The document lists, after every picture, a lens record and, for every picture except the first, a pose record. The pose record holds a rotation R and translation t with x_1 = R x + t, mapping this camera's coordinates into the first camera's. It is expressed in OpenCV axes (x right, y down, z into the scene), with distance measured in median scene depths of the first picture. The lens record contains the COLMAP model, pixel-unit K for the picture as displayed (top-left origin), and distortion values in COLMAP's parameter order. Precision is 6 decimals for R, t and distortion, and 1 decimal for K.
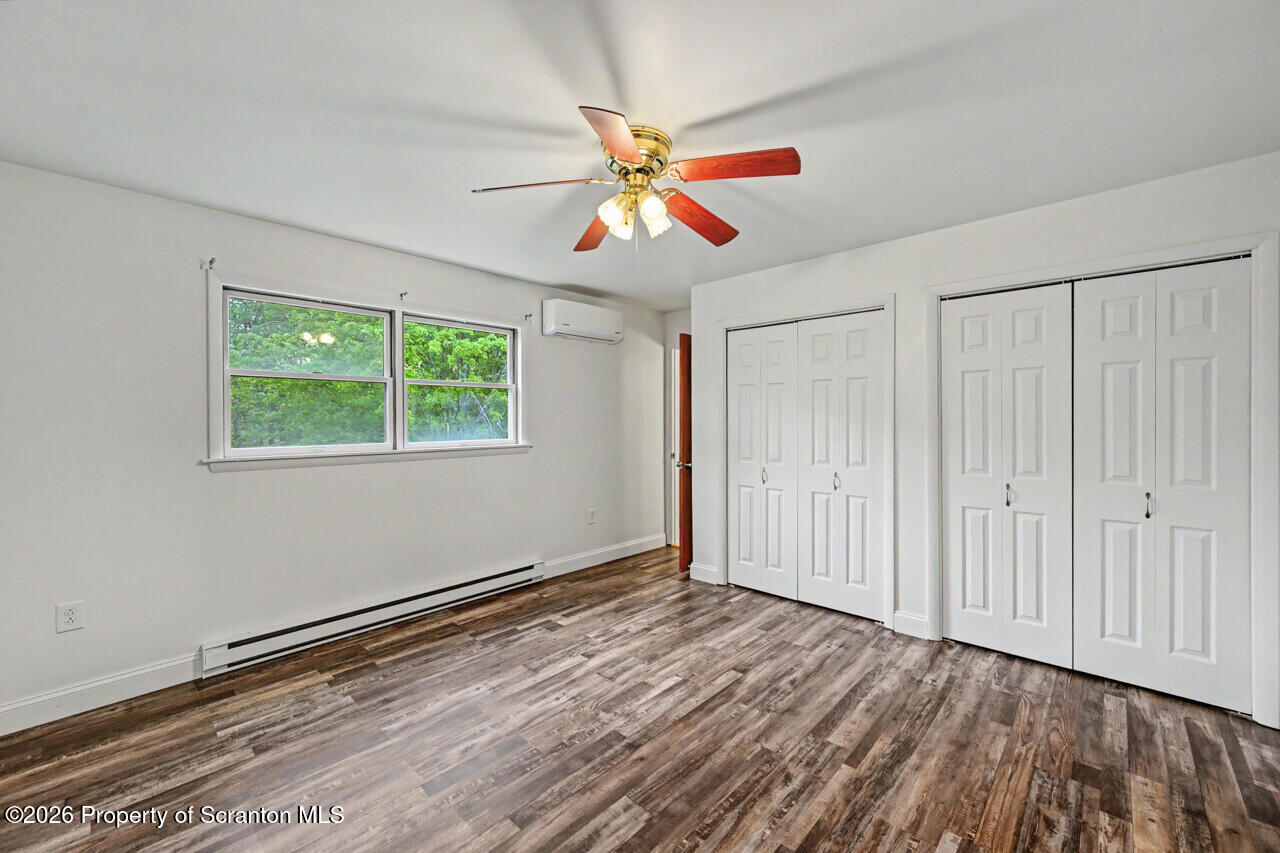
lens RADIAL K [[504.7, 0, 639.2], [0, 504.7, 421.1], [0, 0, 1]] dist [-0.005114, 0.000558]
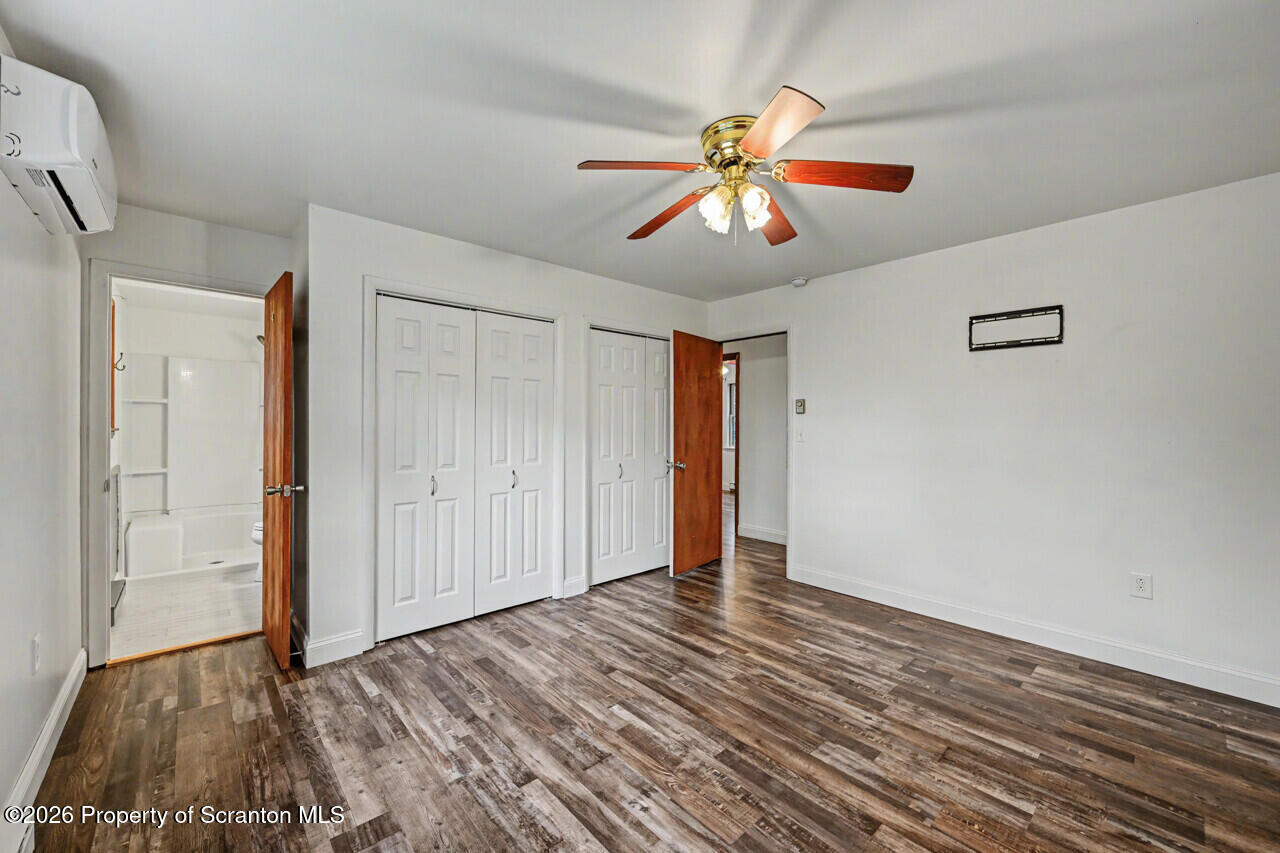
lens RADIAL K [[504.7, 0, 644.3], [0, 504.7, 427.2], [0, 0, 1]] dist [-0.005114, 0.000558]
pose [[0.084404, -0.003708, 0.996425, -0.697914], [-0.000187, 0.999993, 0.003738, 0.012956], [-0.996432, -0.000502, 0.084403, 0.764440]]
